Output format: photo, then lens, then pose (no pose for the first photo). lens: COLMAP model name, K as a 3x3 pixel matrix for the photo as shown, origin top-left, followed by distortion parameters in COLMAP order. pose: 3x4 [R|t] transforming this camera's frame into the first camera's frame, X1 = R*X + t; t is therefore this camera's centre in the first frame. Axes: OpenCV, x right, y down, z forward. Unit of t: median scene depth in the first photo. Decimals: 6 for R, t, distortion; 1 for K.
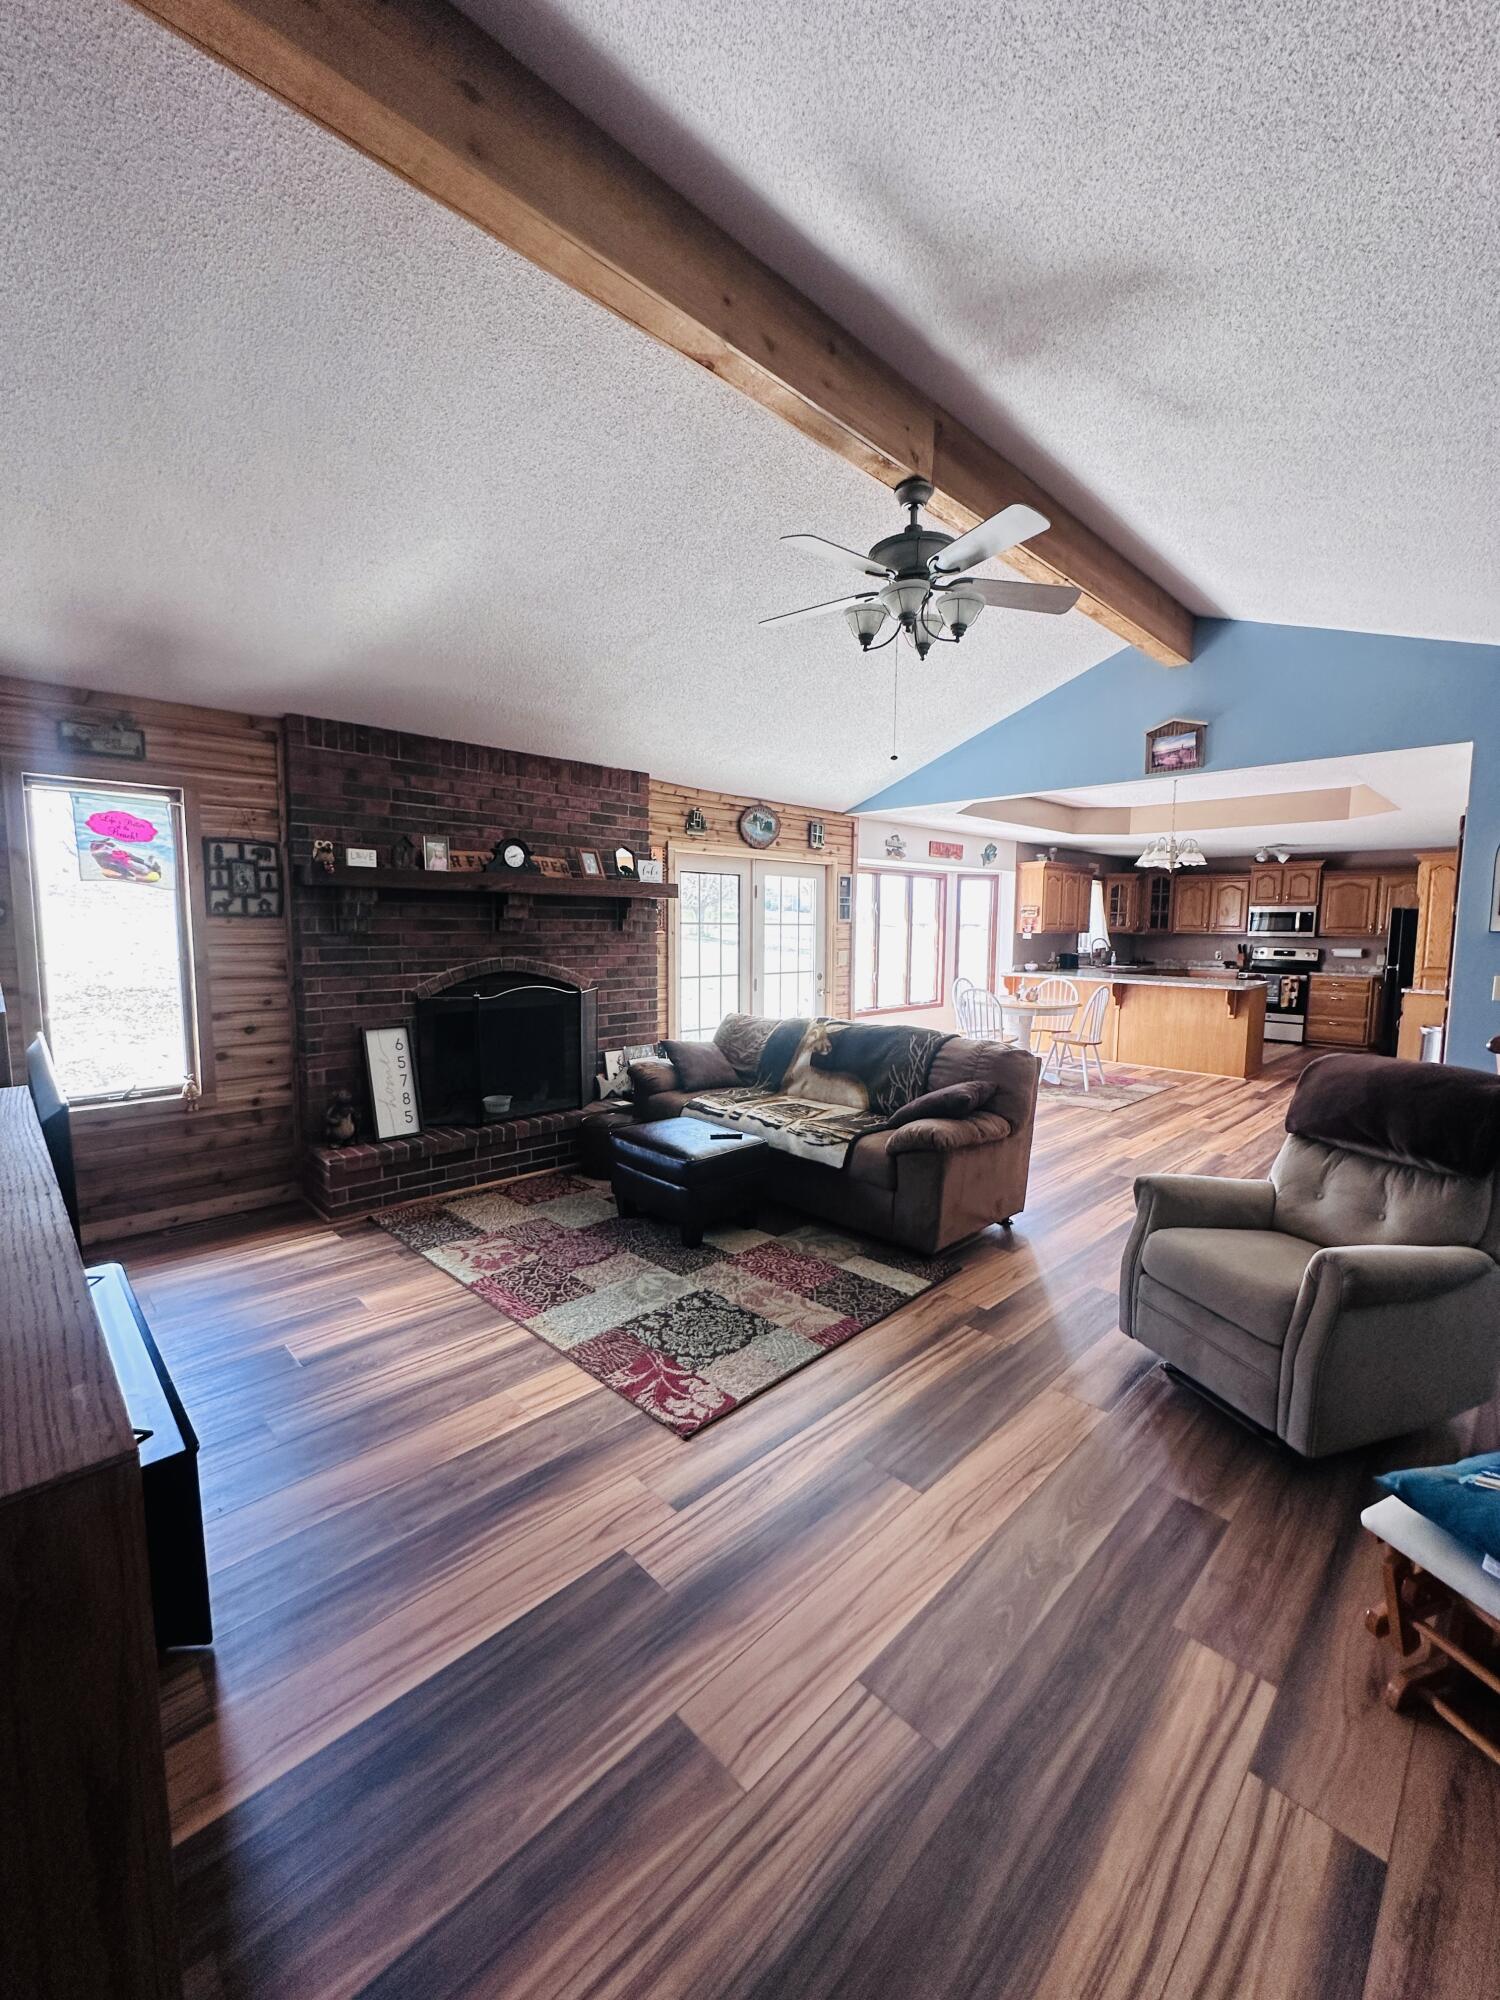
lens RADIAL K [[802.3, 0, 750.3], [0, 802.3, 1007.8], [0, 0, 1]] dist [0.000405, 0.000003]
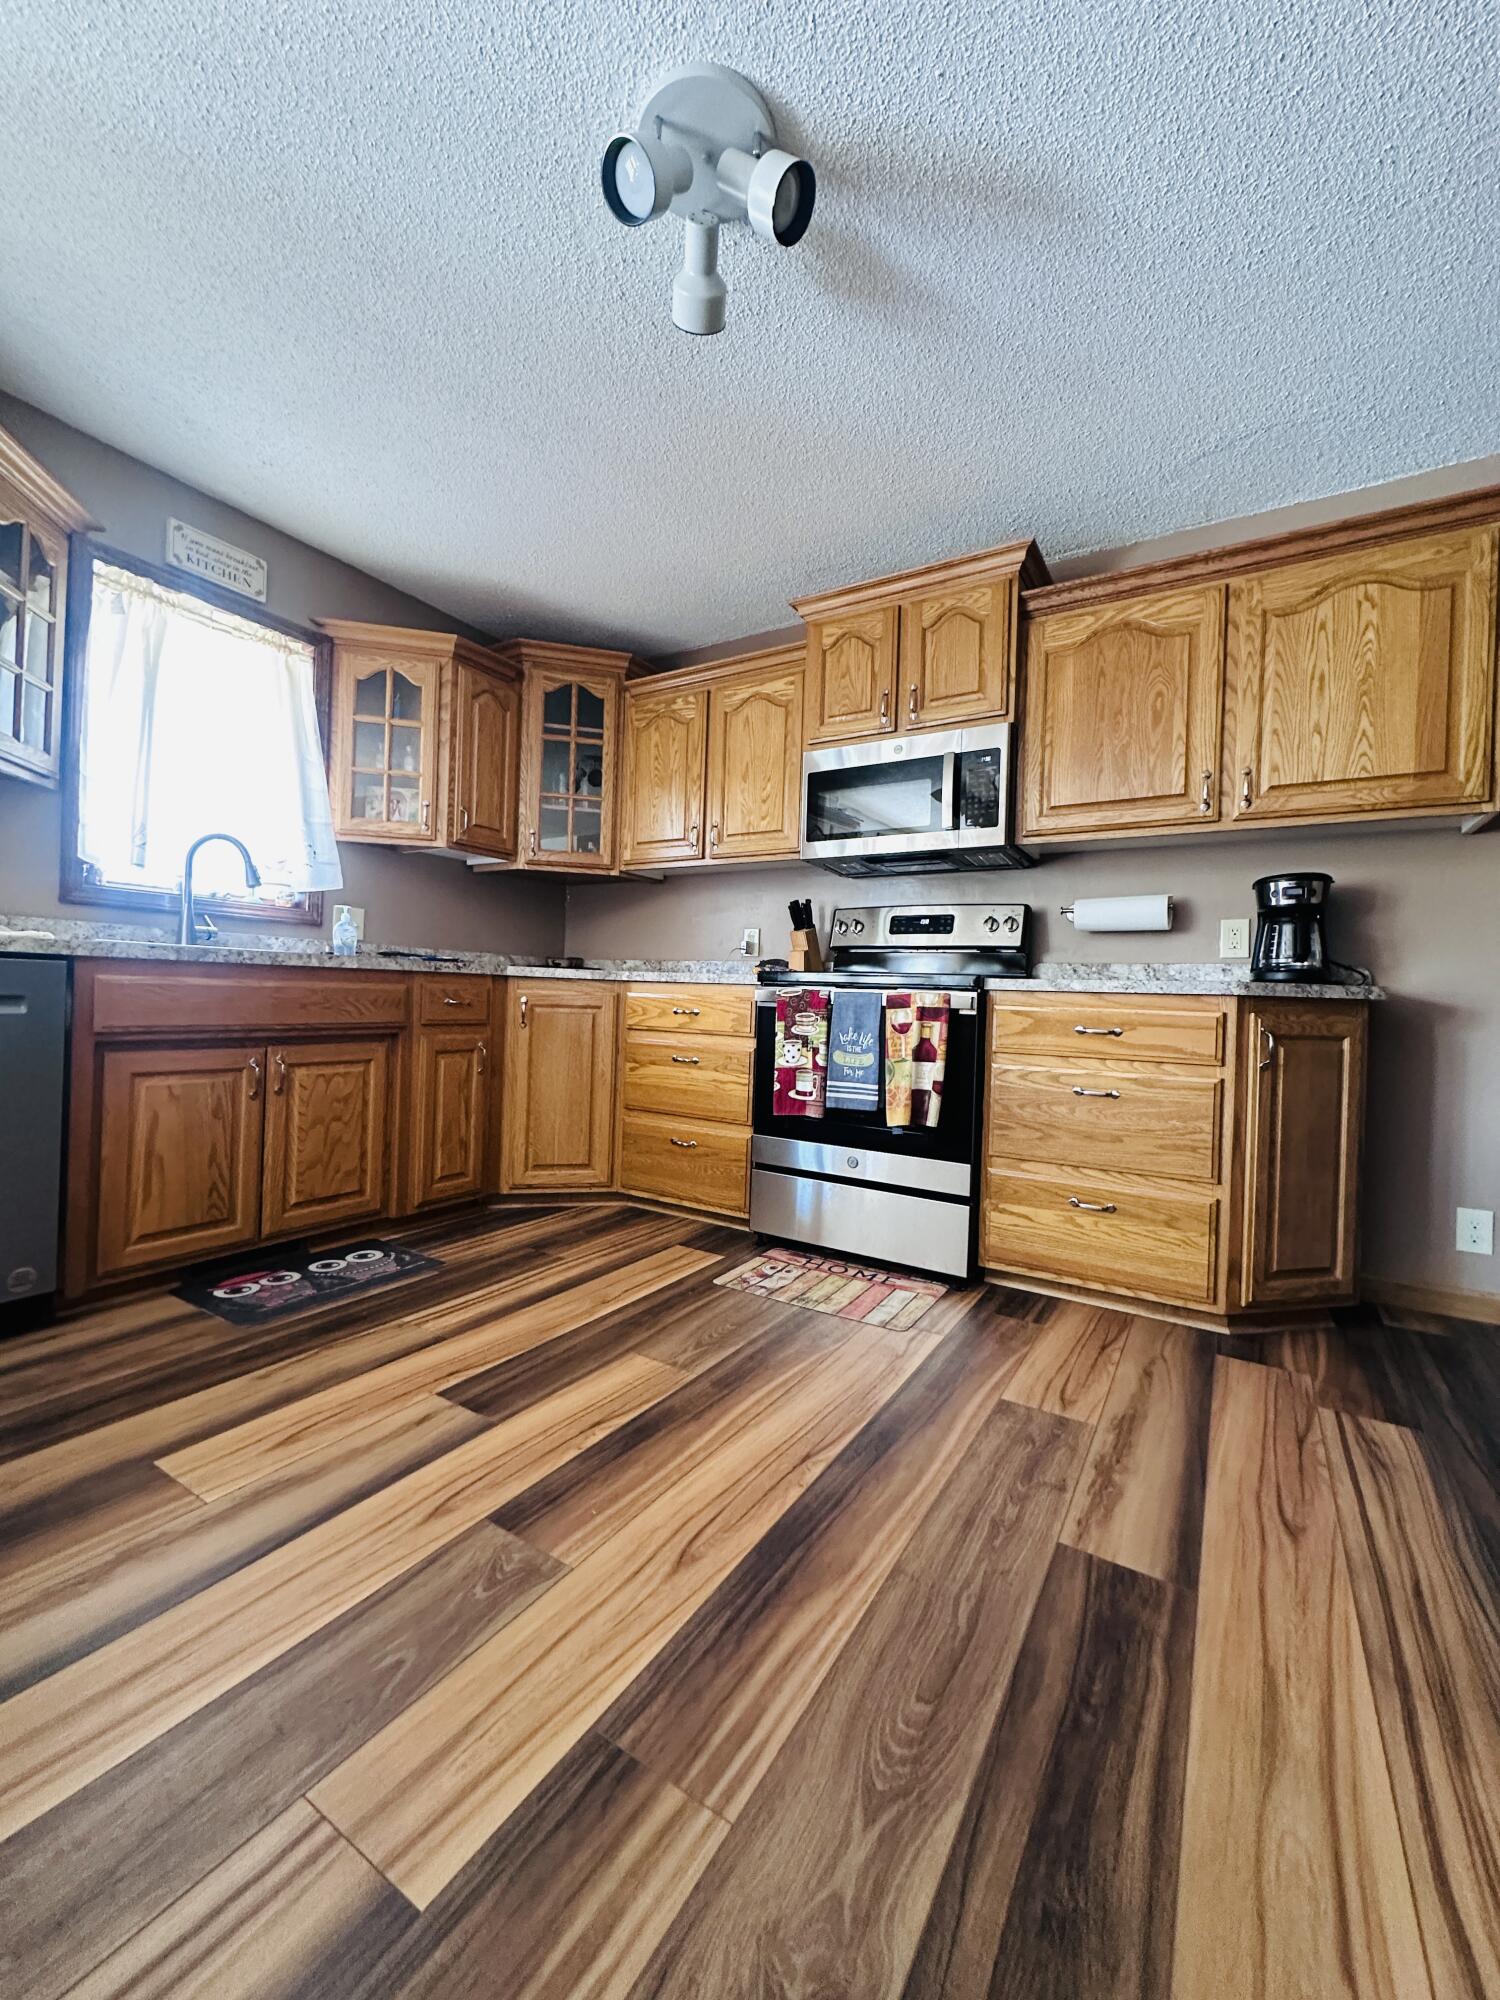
lens RADIAL K [[802.3, 0, 748.6], [0, 802.3, 994.9], [0, 0, 1]] dist [0.000405, 0.000003]
pose [[0.968062, 0.026378, 0.249320, 0.565644], [-0.001178, 0.994918, -0.100686, -0.015497], [-0.250709, 0.097176, 0.963173, 0.784531]]
